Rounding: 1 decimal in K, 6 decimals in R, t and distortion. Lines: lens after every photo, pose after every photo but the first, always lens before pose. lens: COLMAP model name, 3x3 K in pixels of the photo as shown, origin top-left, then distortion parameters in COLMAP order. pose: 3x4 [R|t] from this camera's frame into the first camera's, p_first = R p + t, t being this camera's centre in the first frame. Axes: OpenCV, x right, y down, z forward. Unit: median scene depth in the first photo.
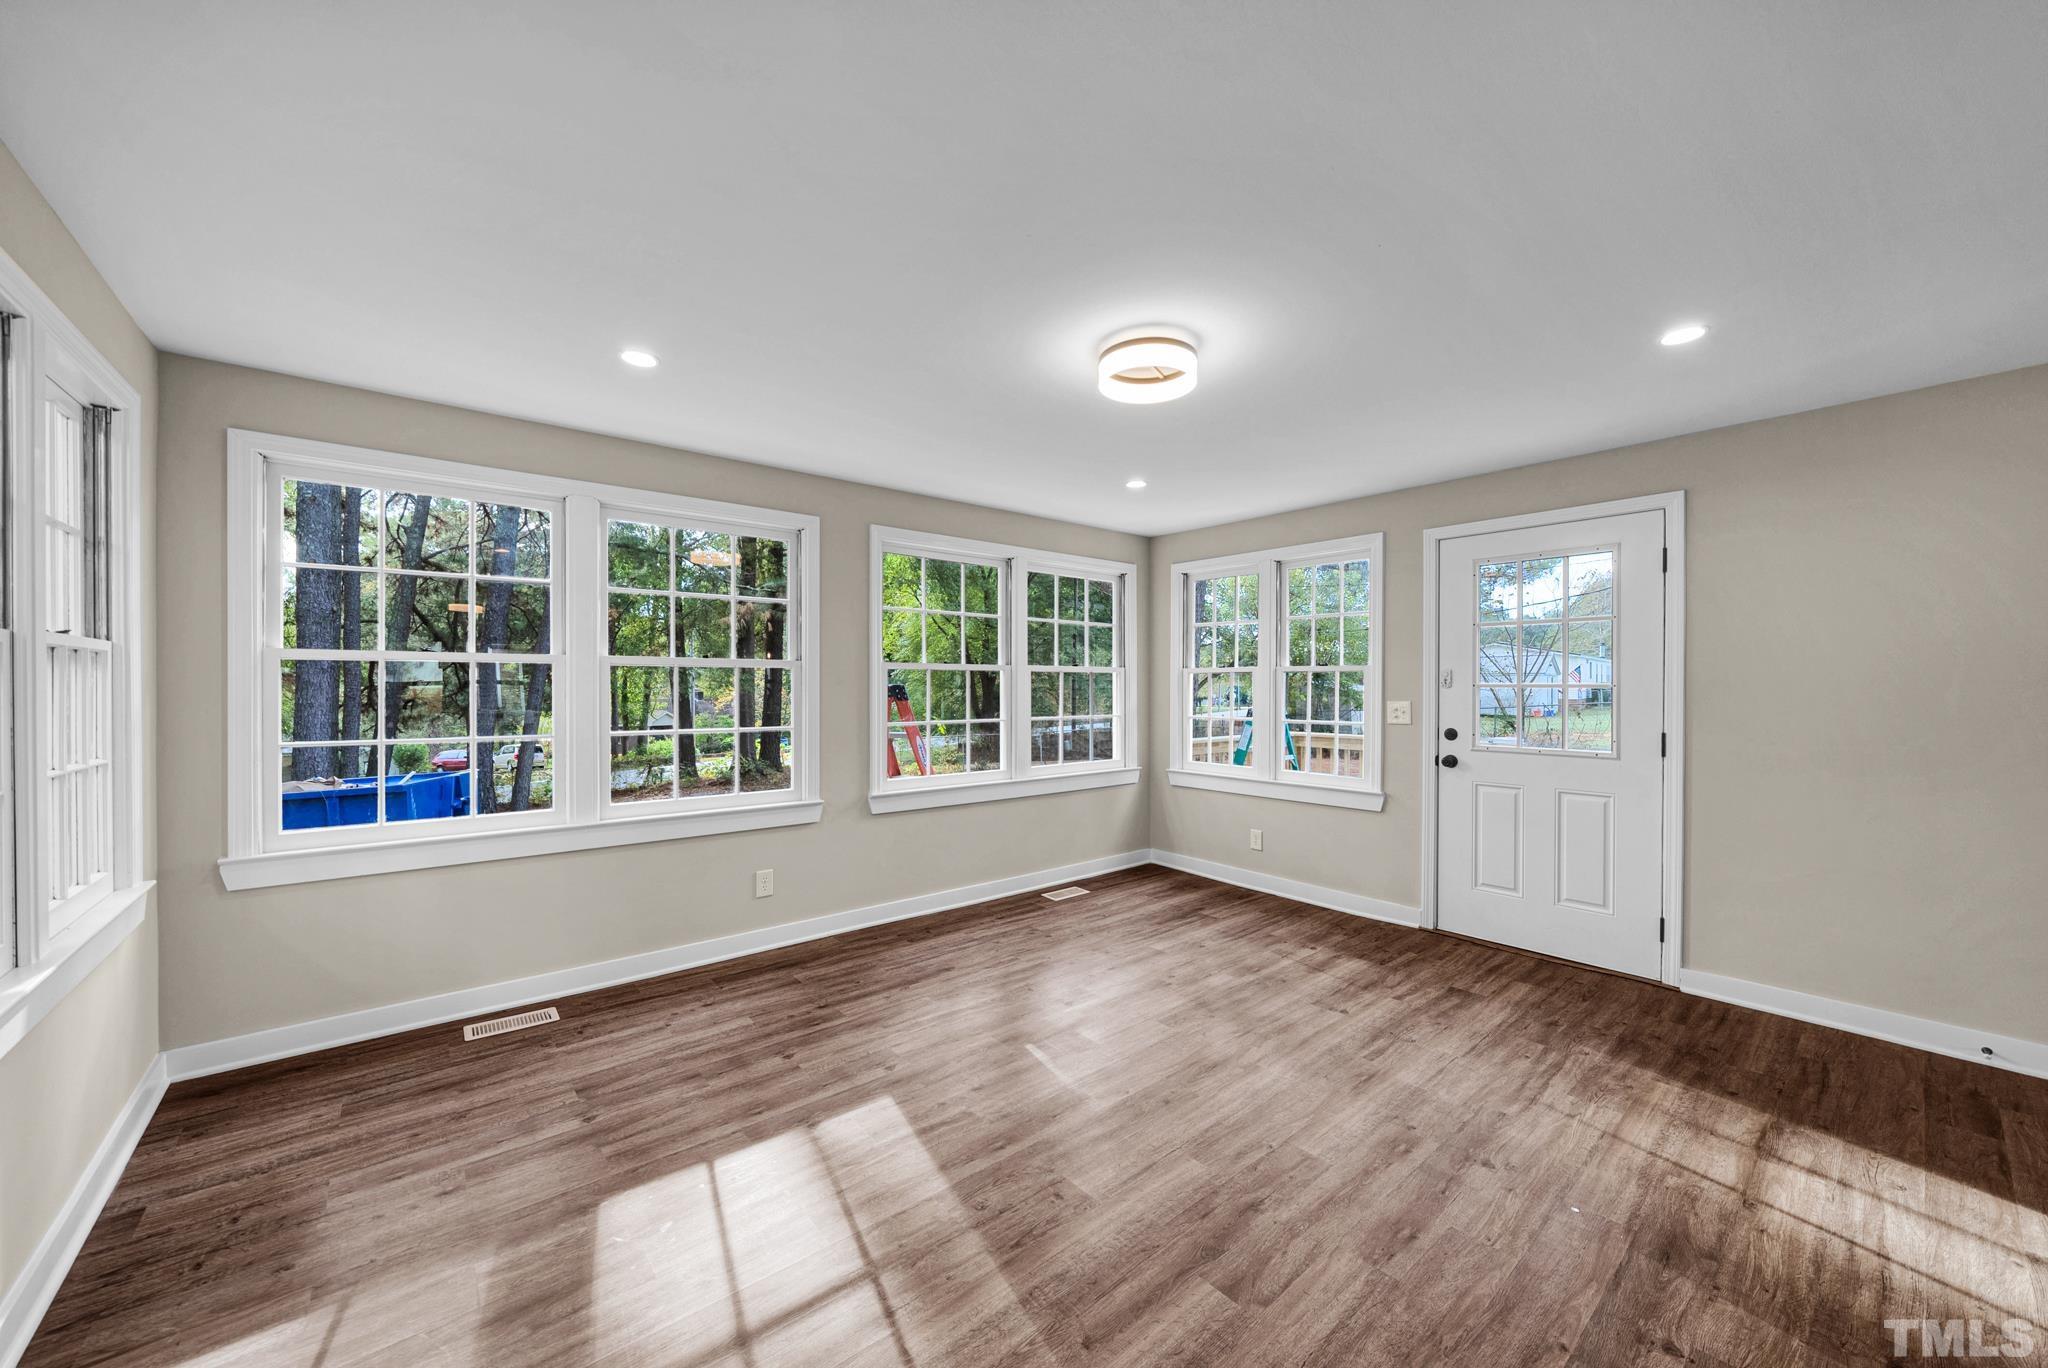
lens RADIAL K [[754.2, 0, 1022.8], [0, 754.2, 689.2], [0, 0, 1]] dist [-0.005104, -0.000069]
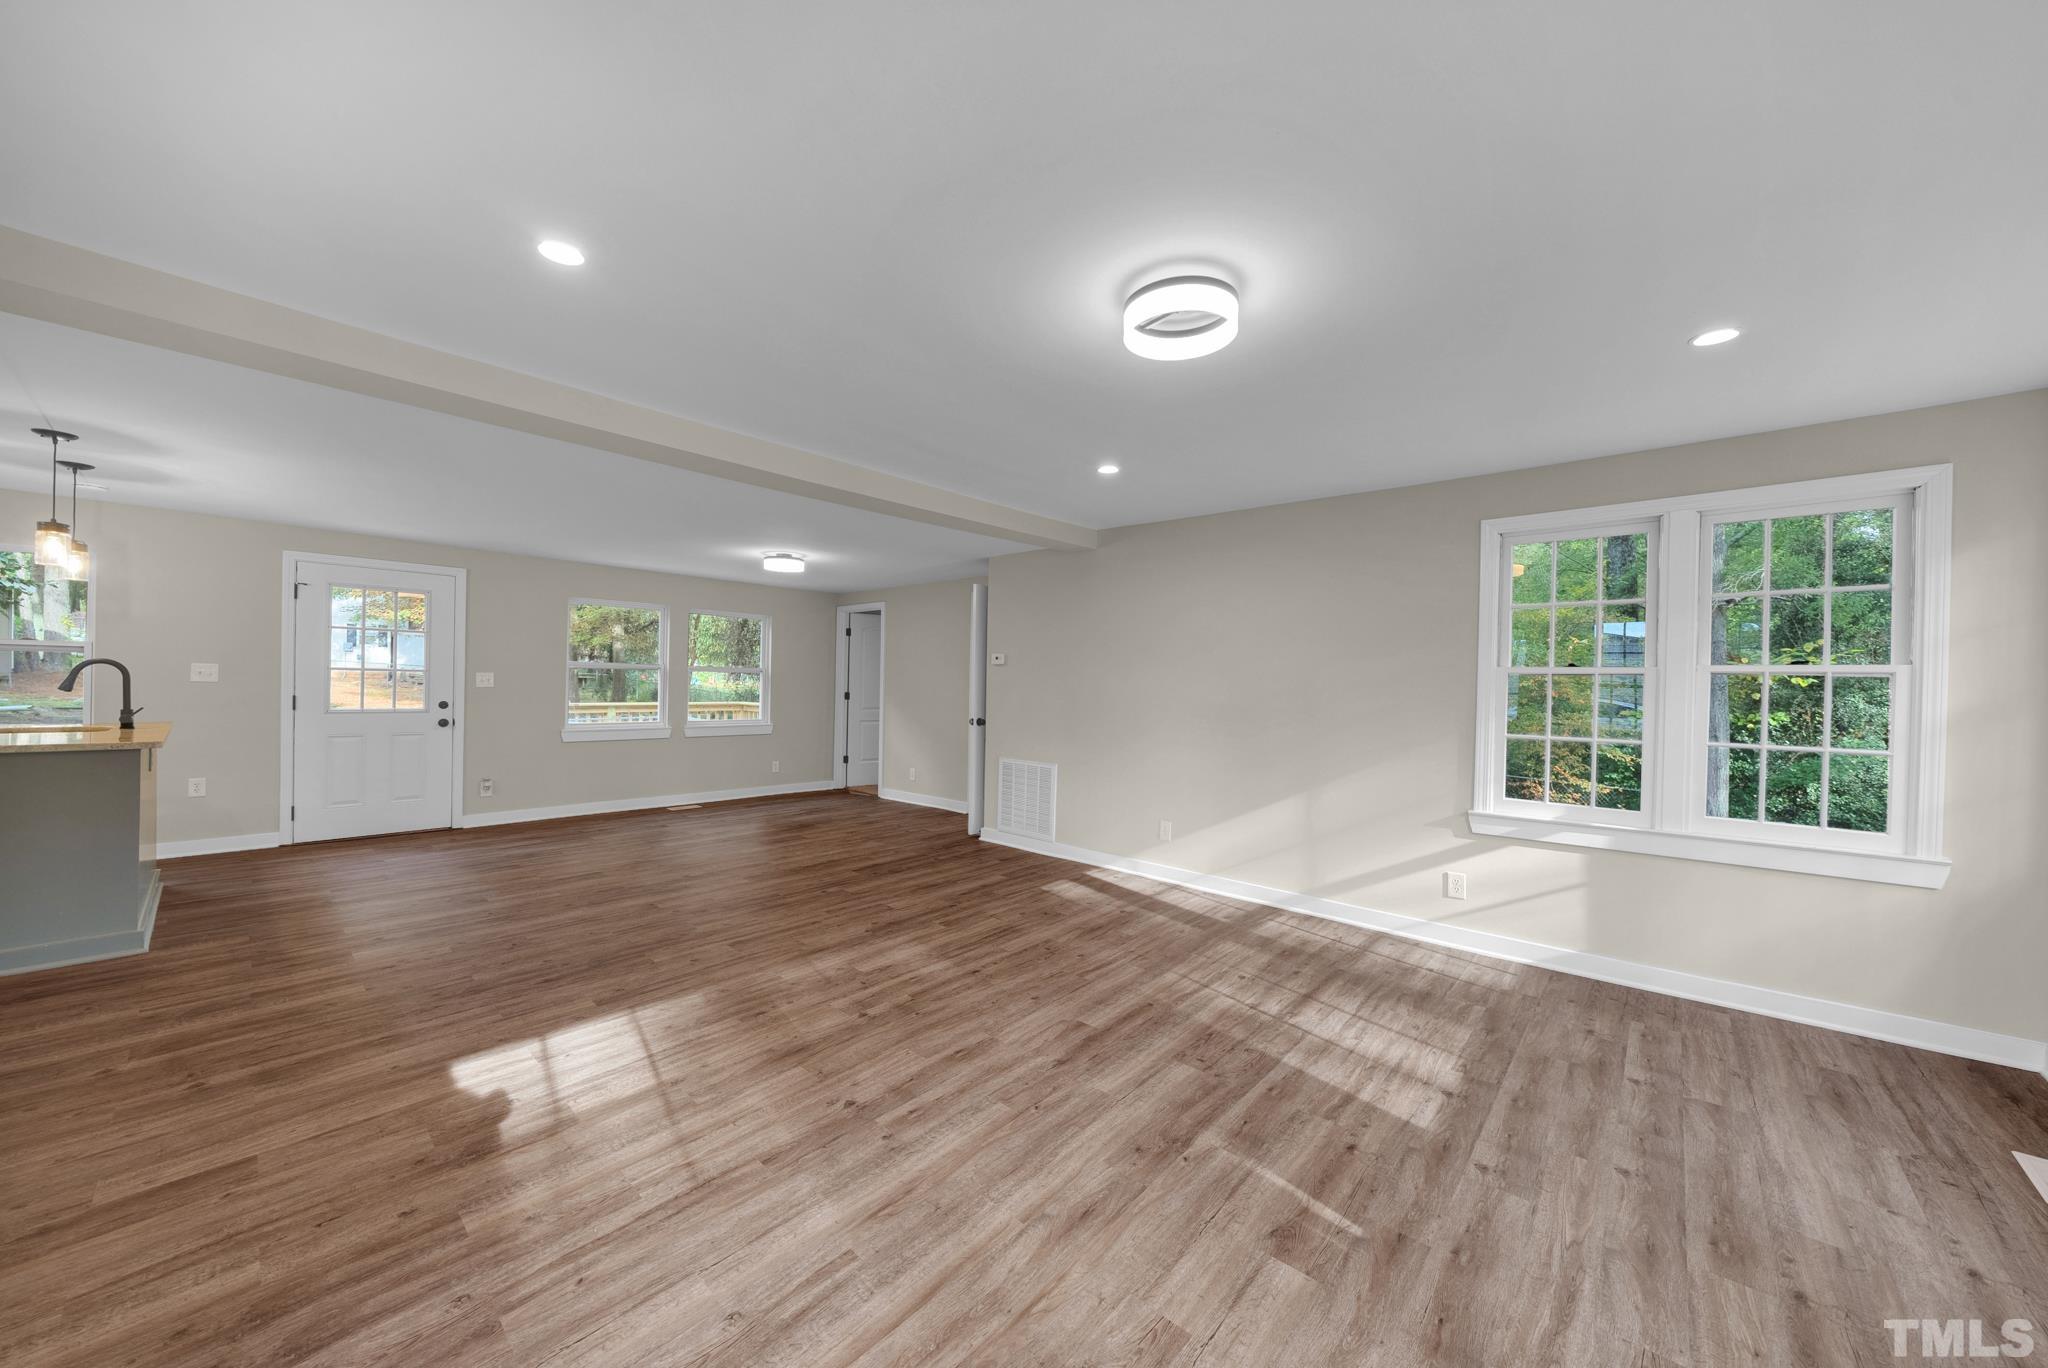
lens RADIAL K [[723.0, 0, 1016.8], [0, 723.0, 687.8], [0, 0, 1]] dist [-0.005055, -0.000029]
pose [[-0.990418, -0.019197, -0.136763, 0.362213], [-0.021020, 0.999708, 0.011901, -0.004028], [0.136494, 0.014662, -0.990532, 1.427384]]
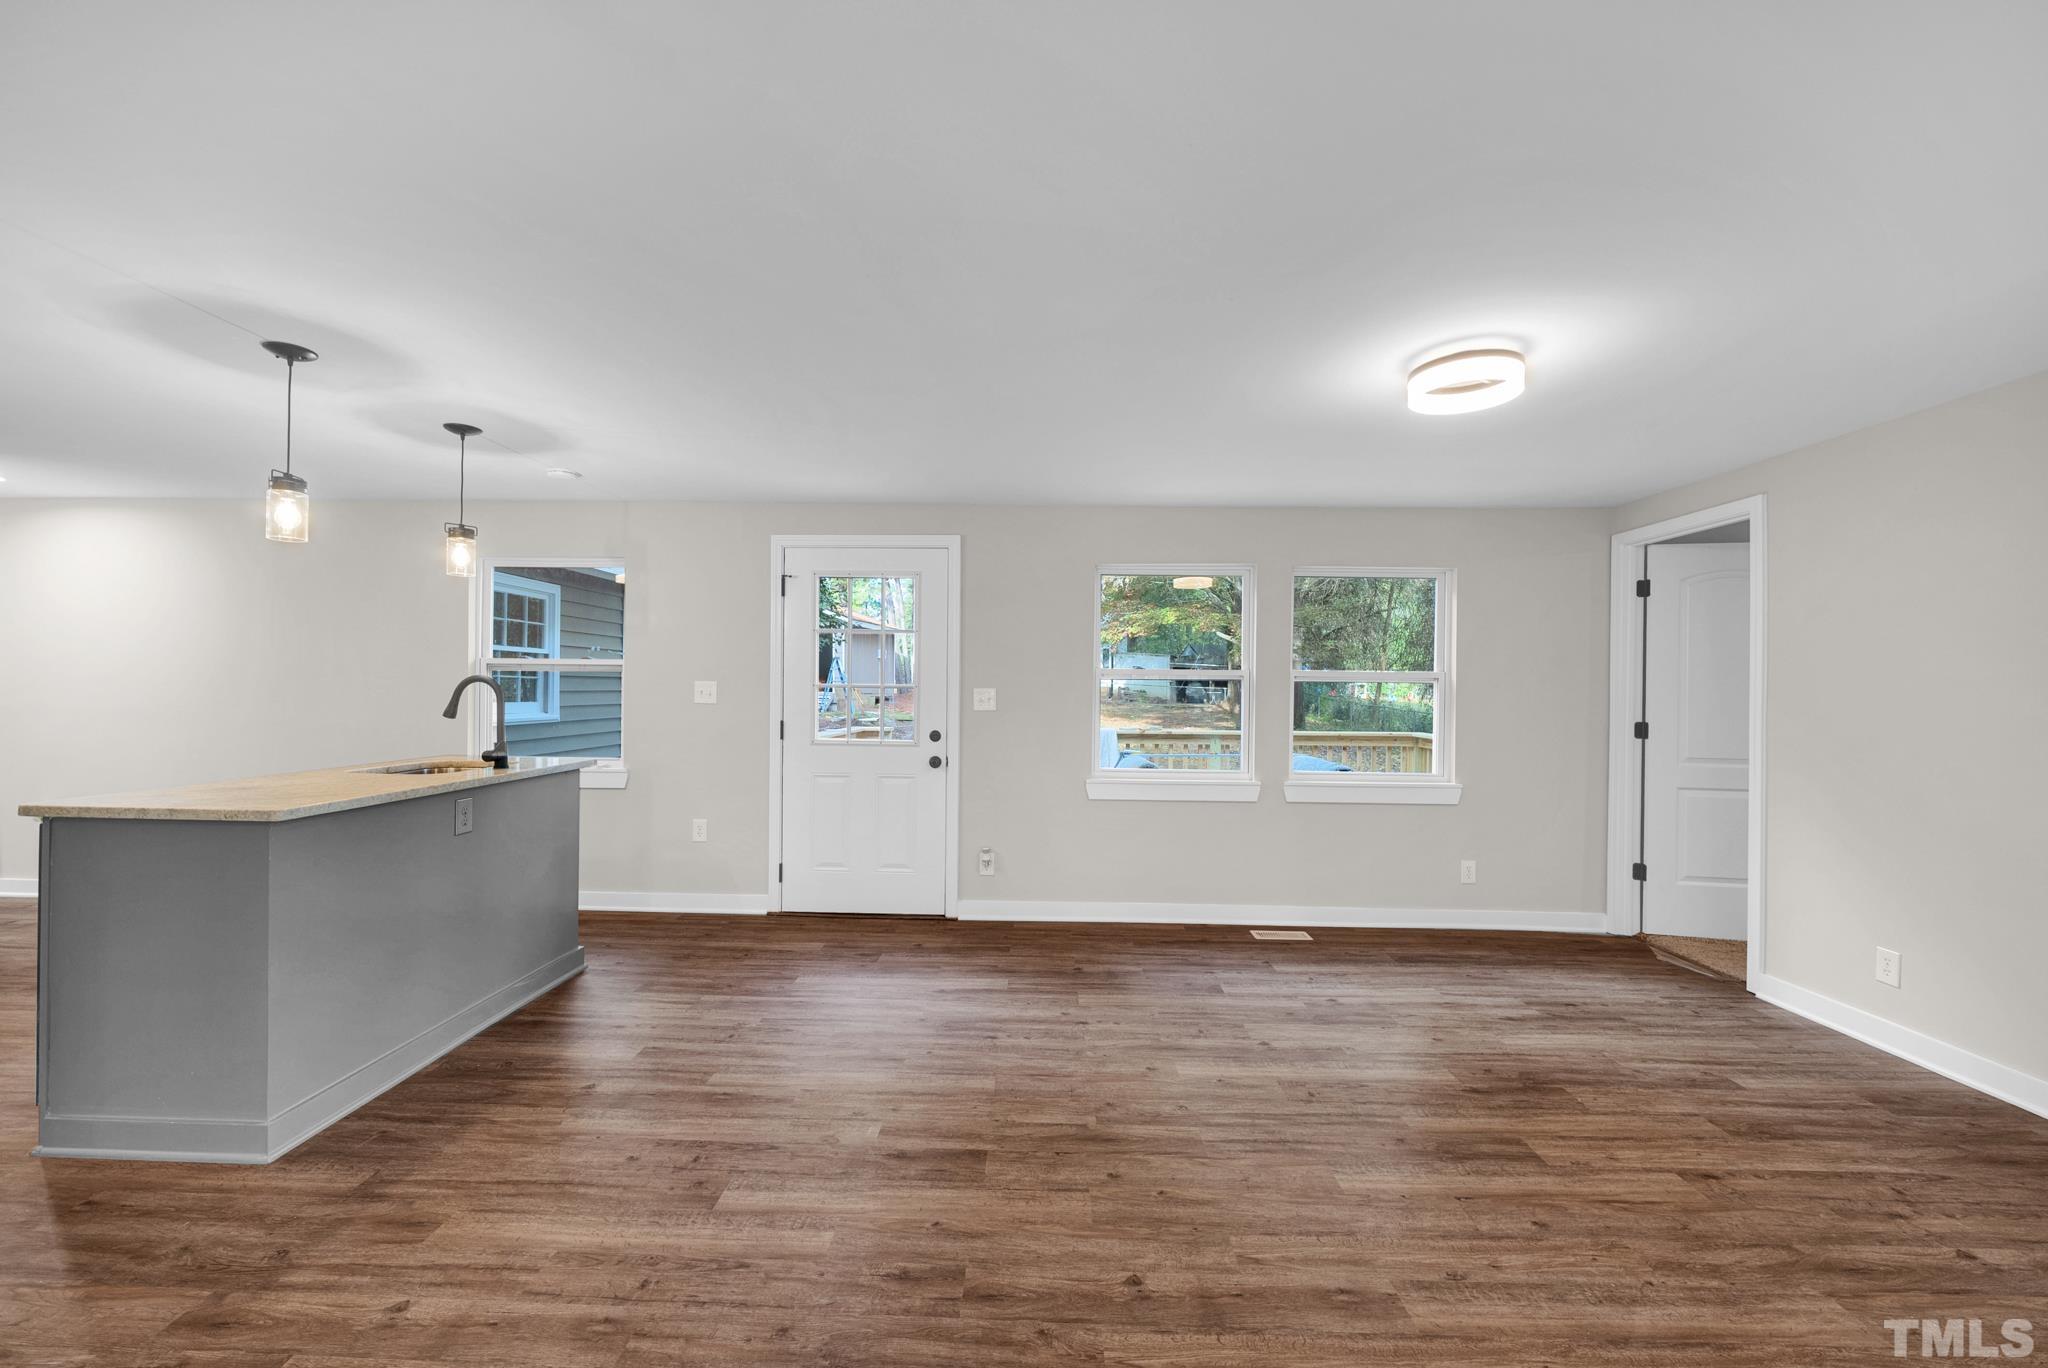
lens RADIAL K [[797.7, 0, 1021.9], [0, 797.7, 688.1], [0, 0, 1]] dist [-0.007084, 0.000907]
pose [[-0.750903, -0.007055, 0.660375, 0.529394], [-0.005784, 0.999975, 0.004107, 0.001600], [-0.660387, -0.000736, -0.750925, 0.296189]]
